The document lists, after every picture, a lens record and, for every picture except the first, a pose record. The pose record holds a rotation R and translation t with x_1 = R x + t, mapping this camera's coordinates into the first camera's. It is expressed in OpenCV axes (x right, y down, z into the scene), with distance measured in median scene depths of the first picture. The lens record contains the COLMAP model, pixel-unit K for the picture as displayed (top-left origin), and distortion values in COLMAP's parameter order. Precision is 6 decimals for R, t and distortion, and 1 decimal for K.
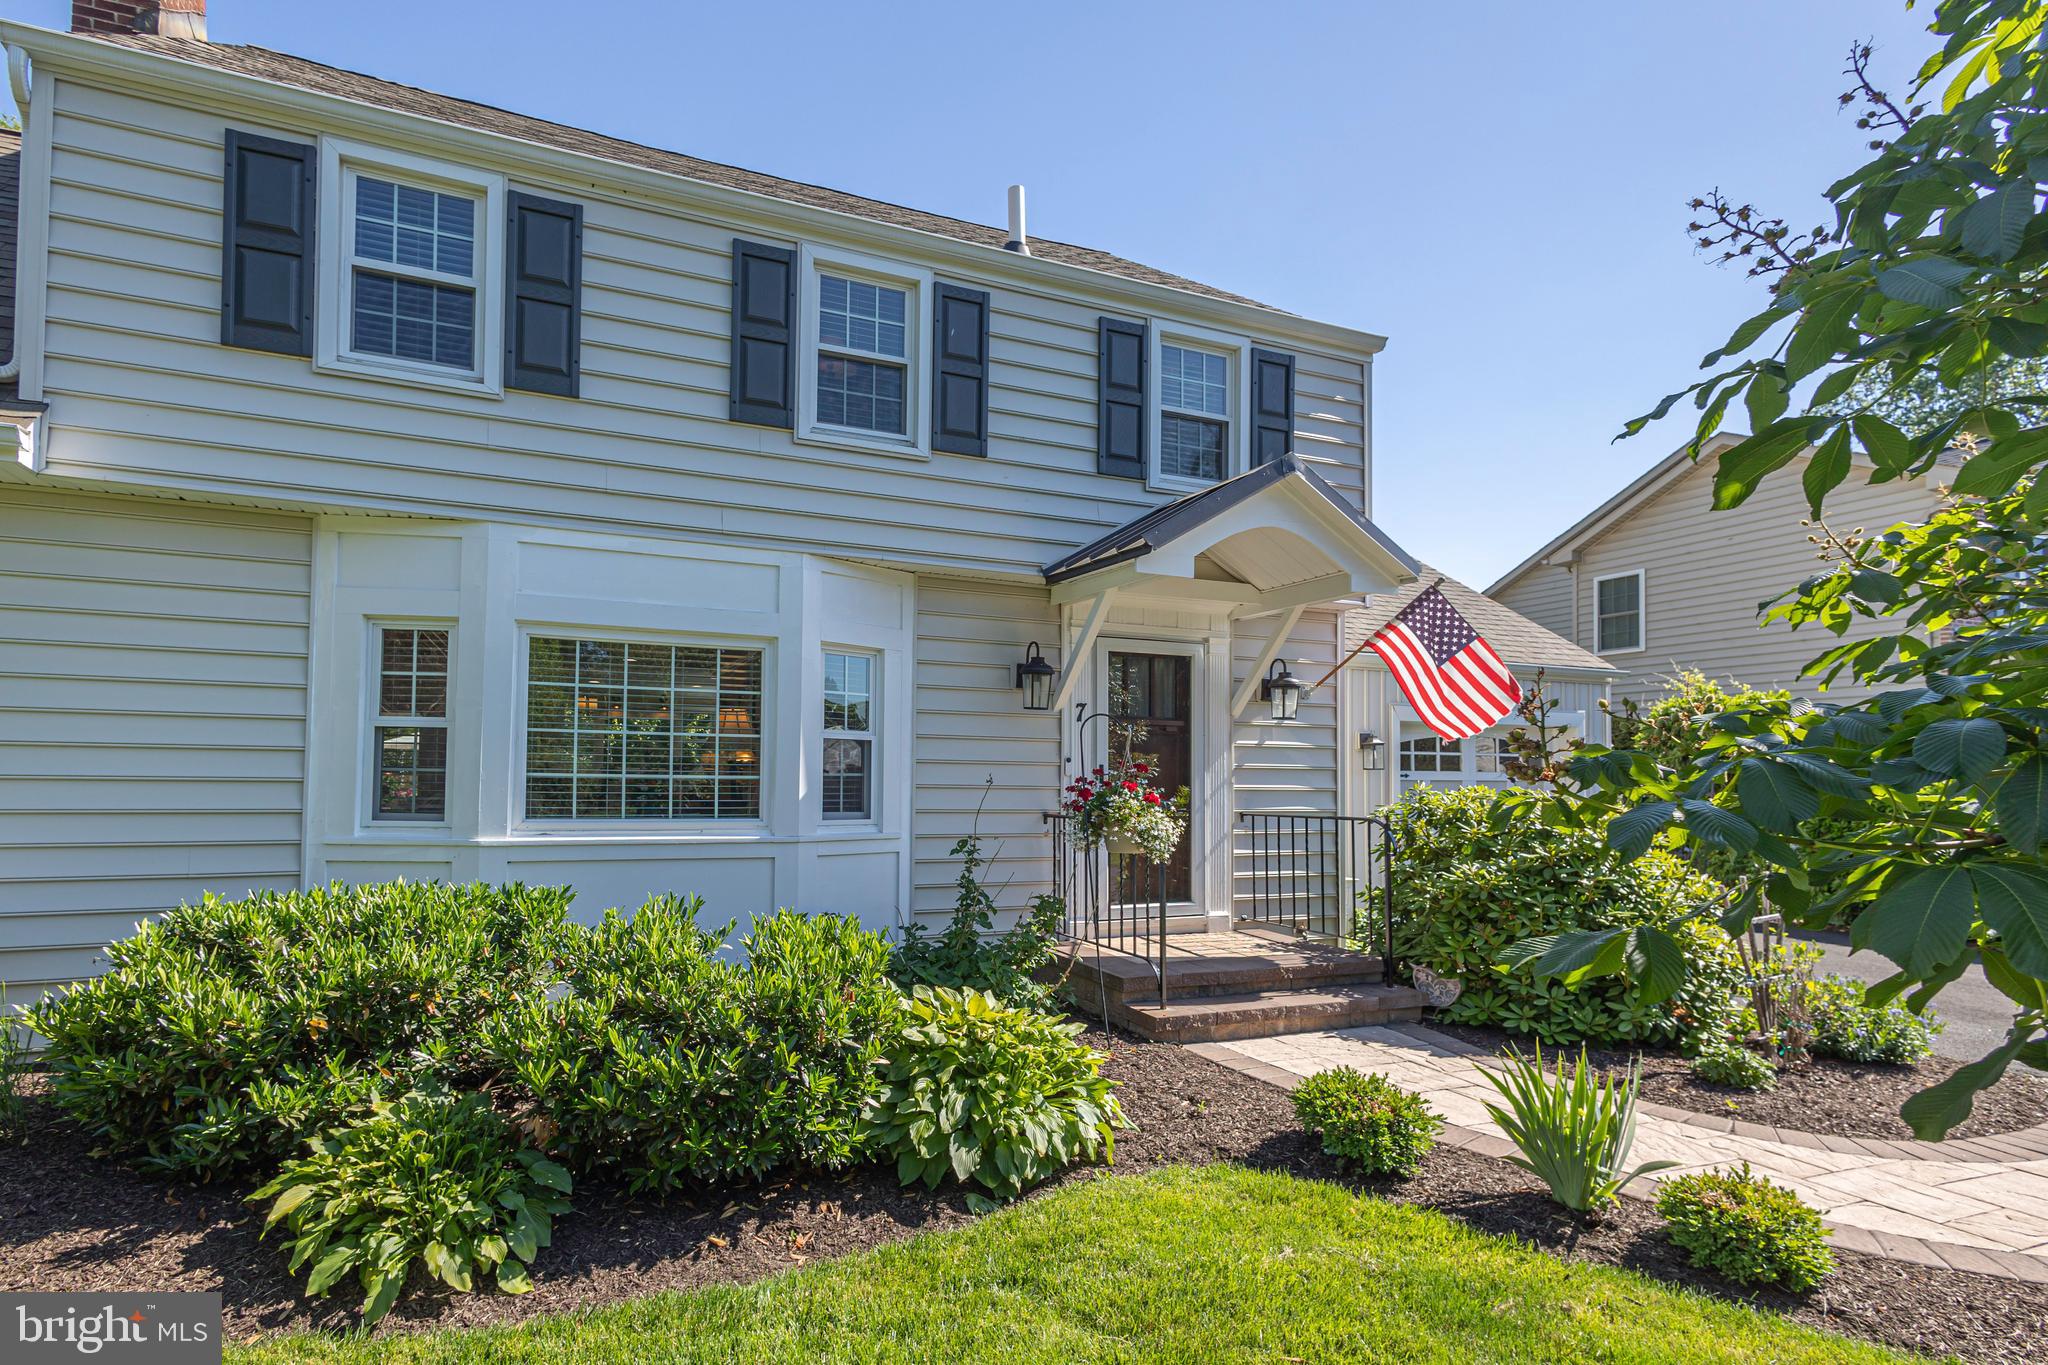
lens RADIAL K [[922.2, 0, 956.6], [0, 922.2, 748.0], [0, 0, 1]] dist [0.008088, 0.000190]
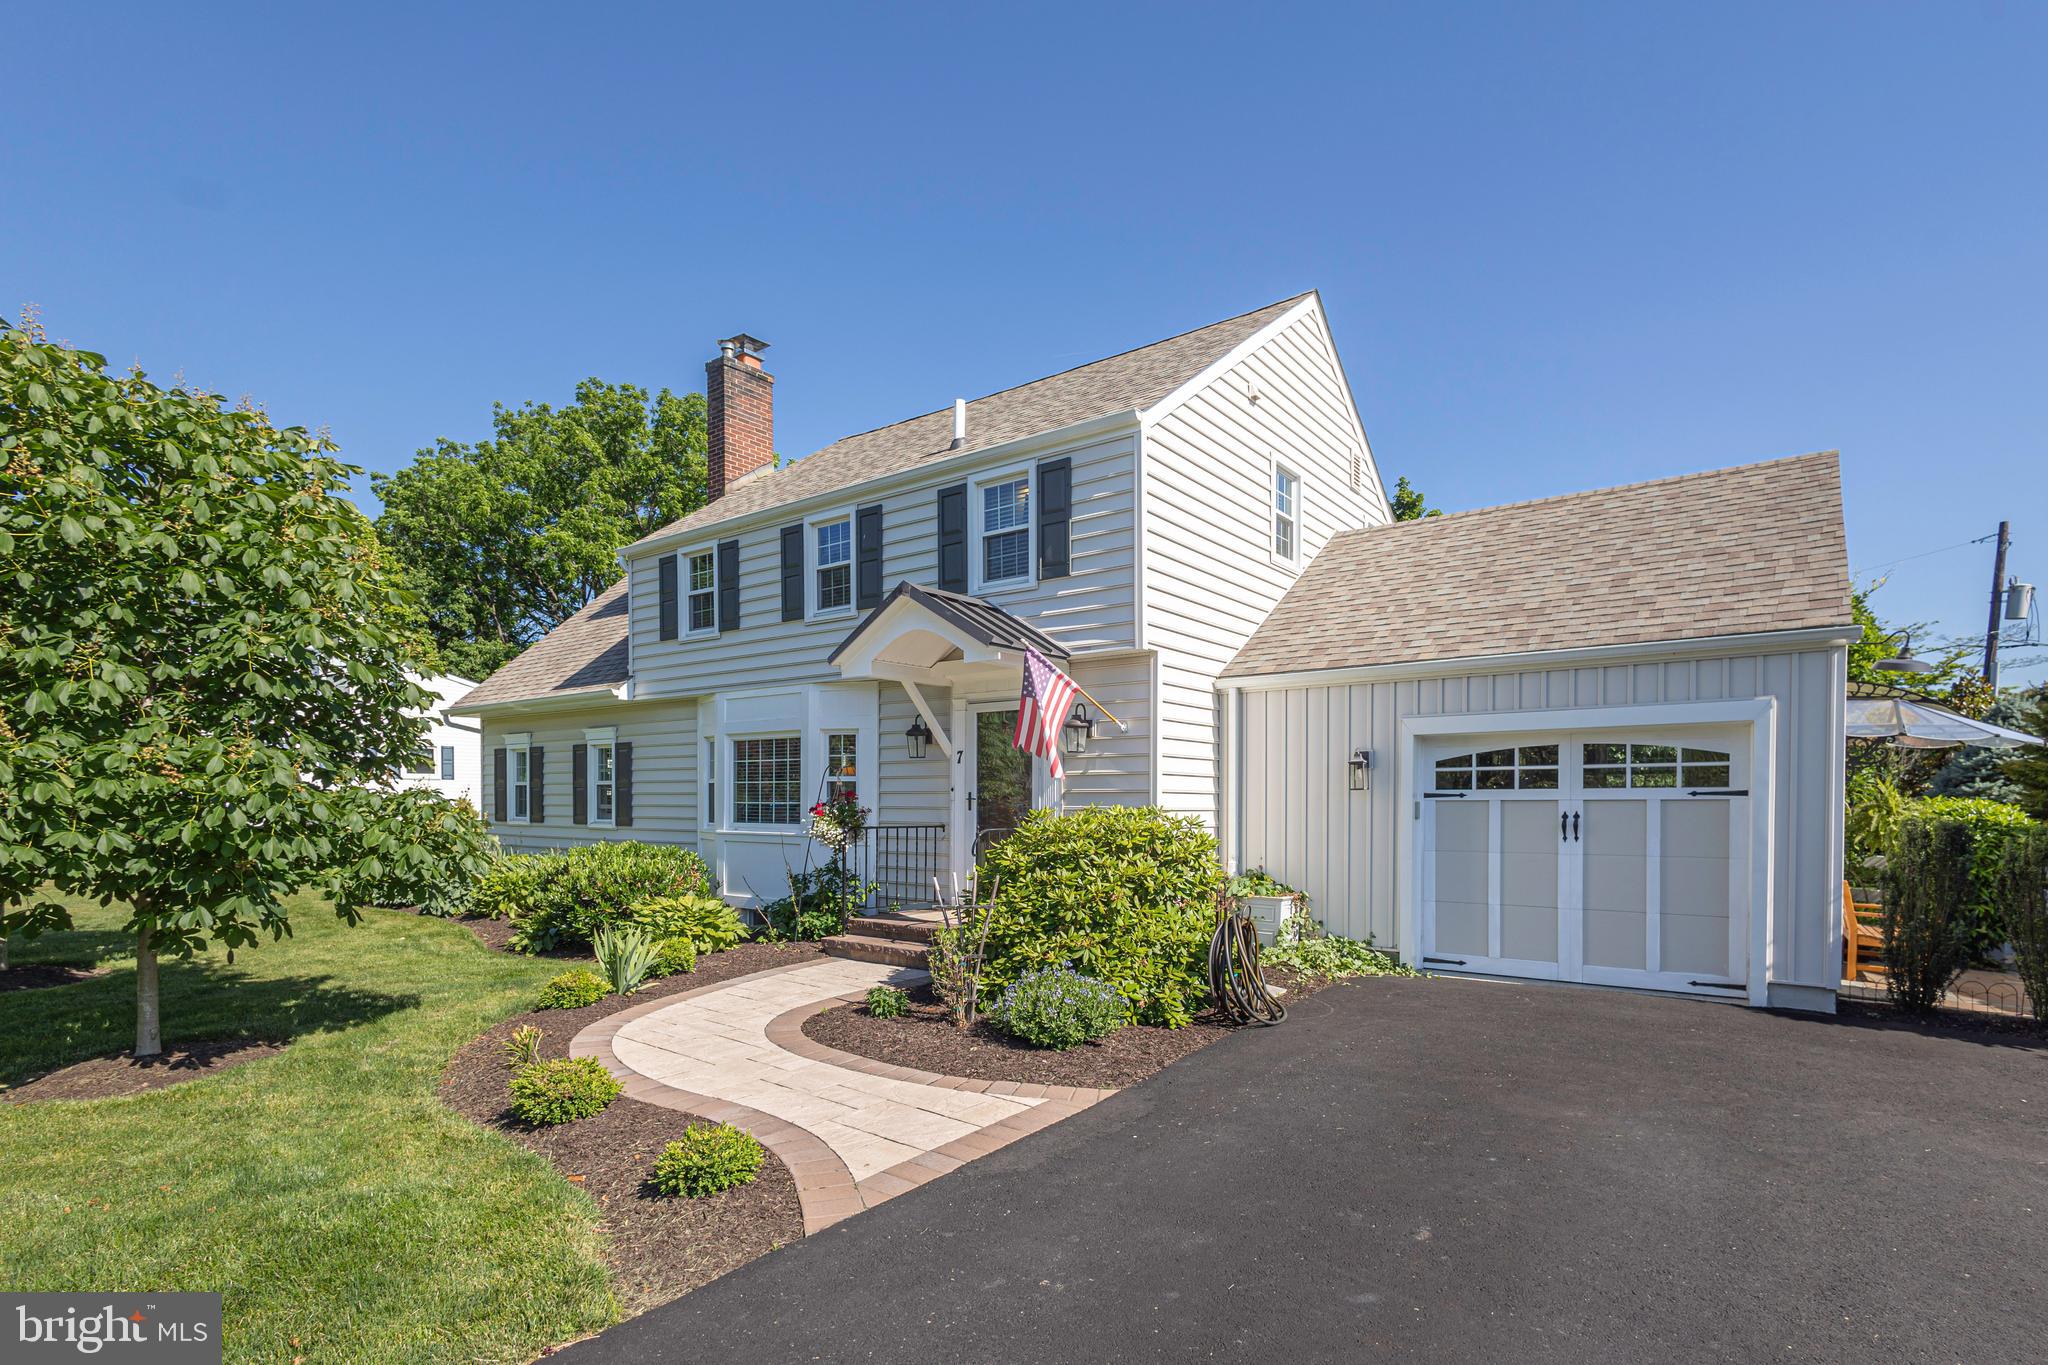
lens RADIAL K [[943.6, 0, 1076.5], [0, 943.6, 827.2], [0, 0, 1]] dist [0.003277, 0.000262]
pose [[0.579952, 0.010896, -0.814578, 1.748580], [0.029788, 0.998958, 0.034571, 0.032187], [0.814106, -0.044314, 0.579023, 0.318895]]
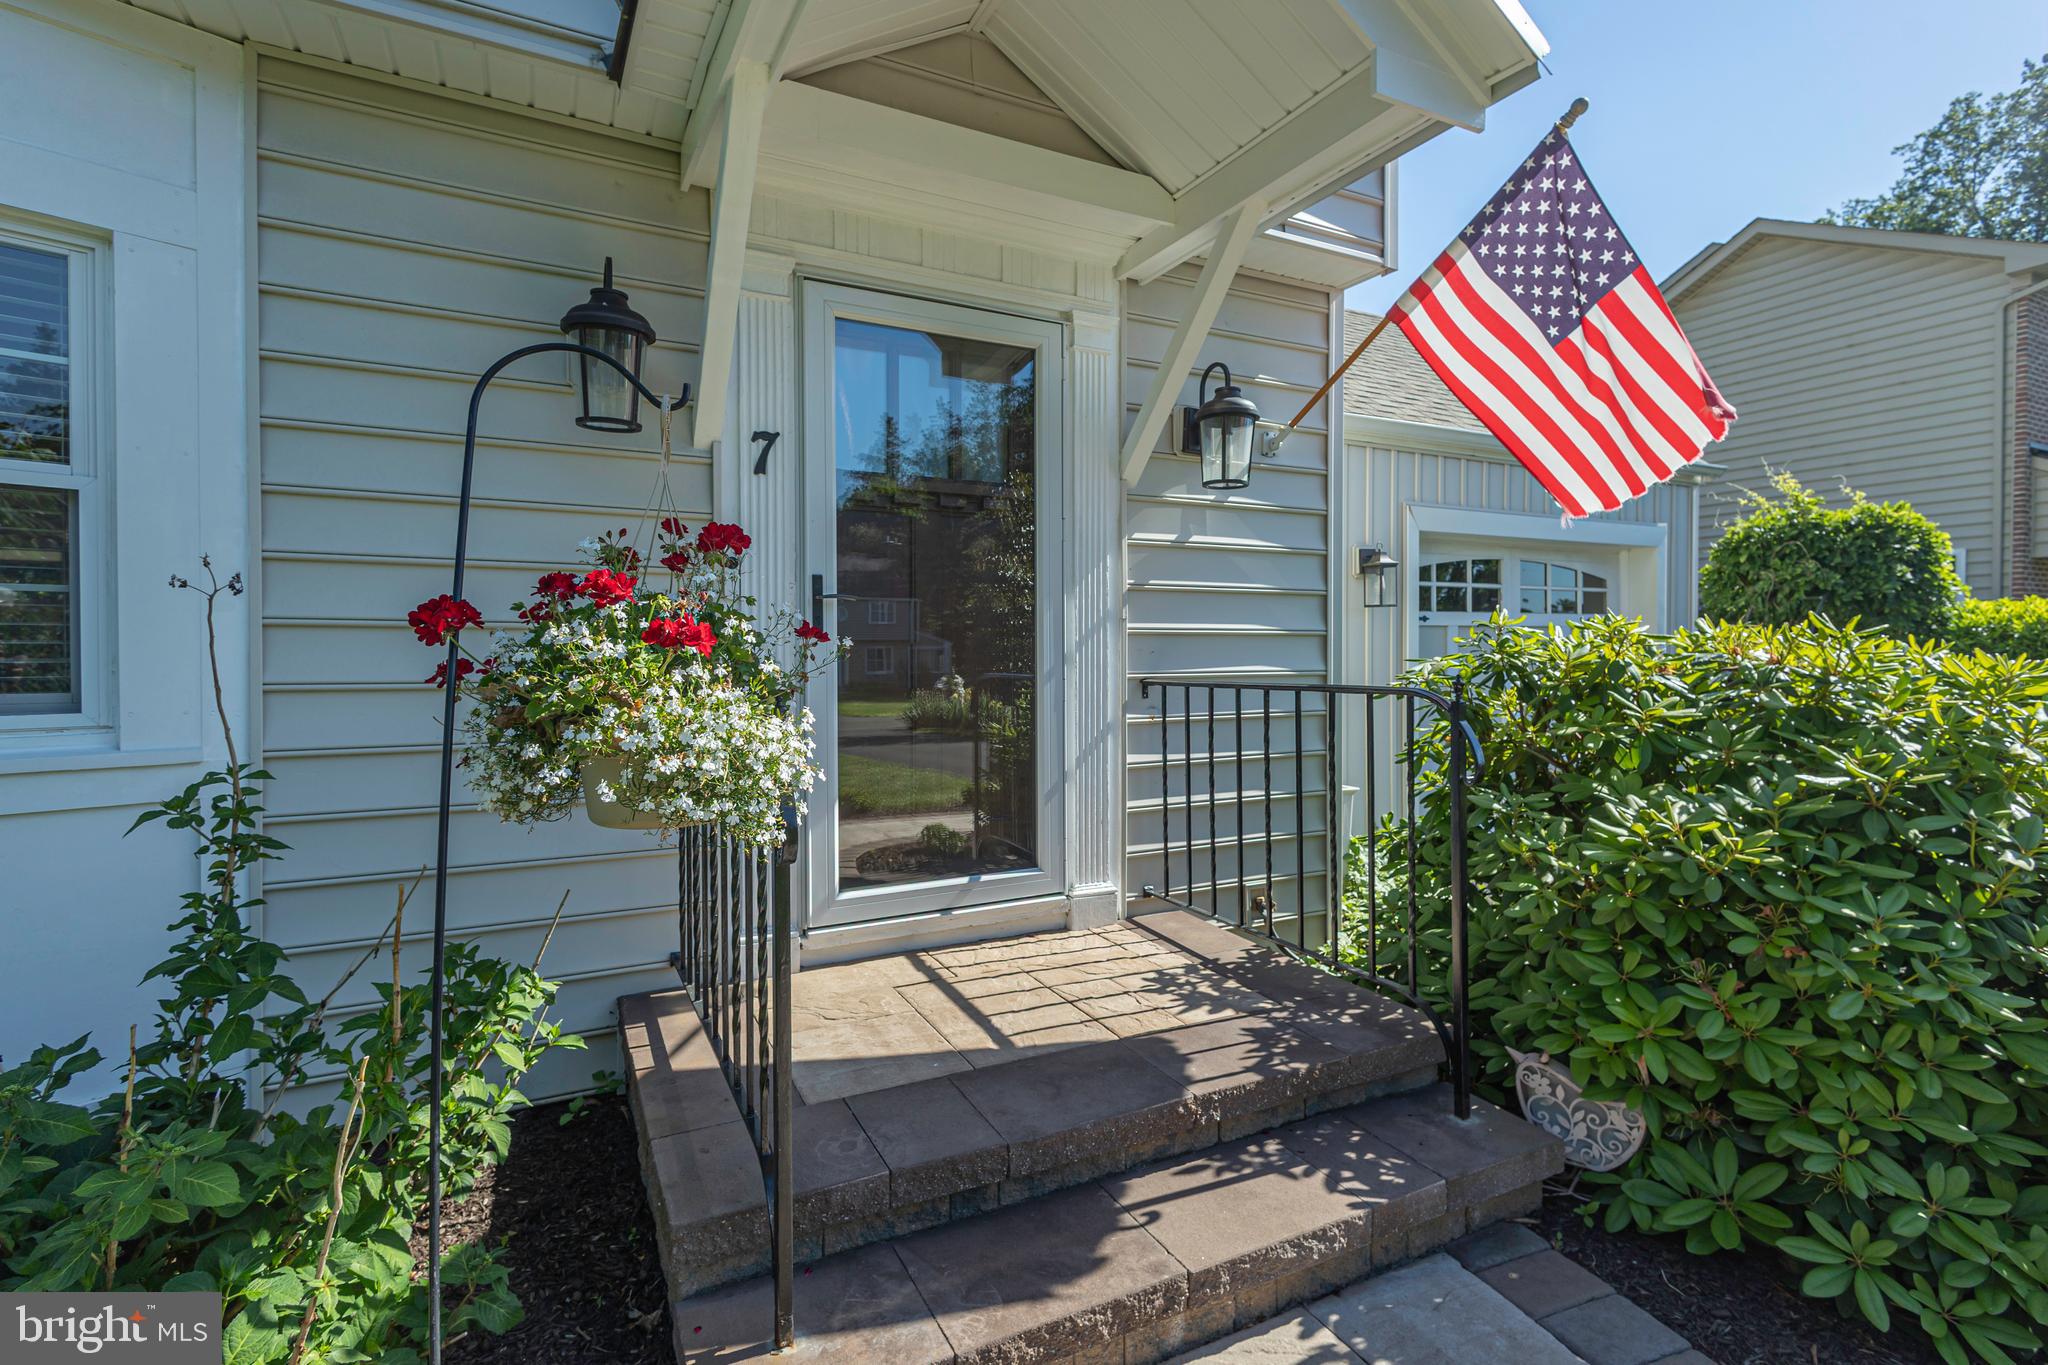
lens RADIAL K [[964.1, 0, 1054.2], [0, 964.1, 657.4], [0, 0, 1]] dist [0.003055, 0.000729]
pose [[0.992026, -0.012415, 0.125417, 0.250168], [0.007030, 0.999038, 0.043288, 0.045376], [-0.125834, -0.042061, 0.991159, 0.629995]]
